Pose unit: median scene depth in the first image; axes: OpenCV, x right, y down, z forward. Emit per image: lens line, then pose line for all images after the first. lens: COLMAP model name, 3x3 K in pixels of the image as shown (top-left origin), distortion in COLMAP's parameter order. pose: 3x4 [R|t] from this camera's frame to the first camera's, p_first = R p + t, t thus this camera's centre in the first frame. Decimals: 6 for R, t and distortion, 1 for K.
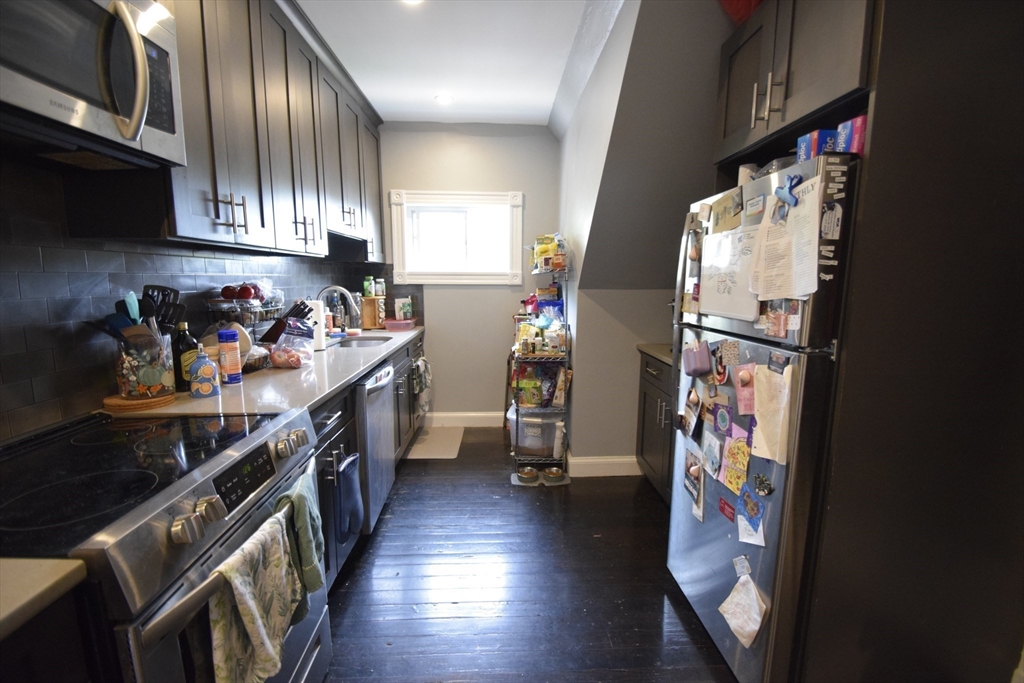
lens RADIAL K [[447.2, 0, 517.7], [0, 447.2, 347.6], [0, 0, 1]] dist [0.010229, -0.014082]
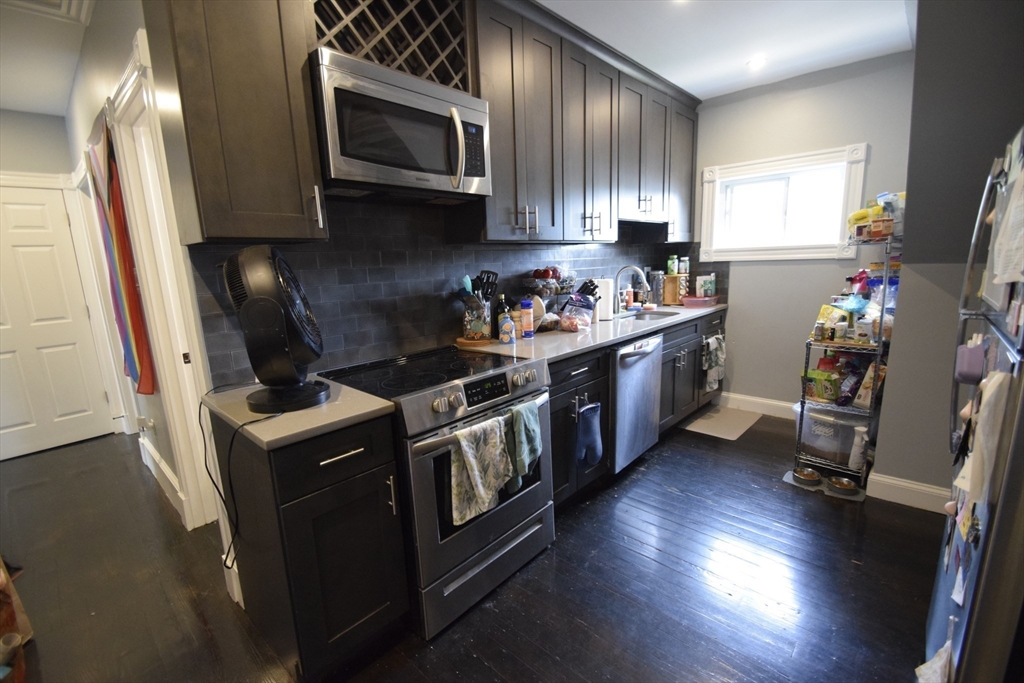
lens RADIAL K [[447.2, 0, 517.7], [0, 447.2, 347.6], [0, 0, 1]] dist [0.010229, -0.014082]
pose [[0.703818, 0.106374, -0.702371, 0.215094], [-0.068540, 0.994281, 0.081903, -0.002544], [0.707066, -0.009504, 0.707083, -0.026558]]
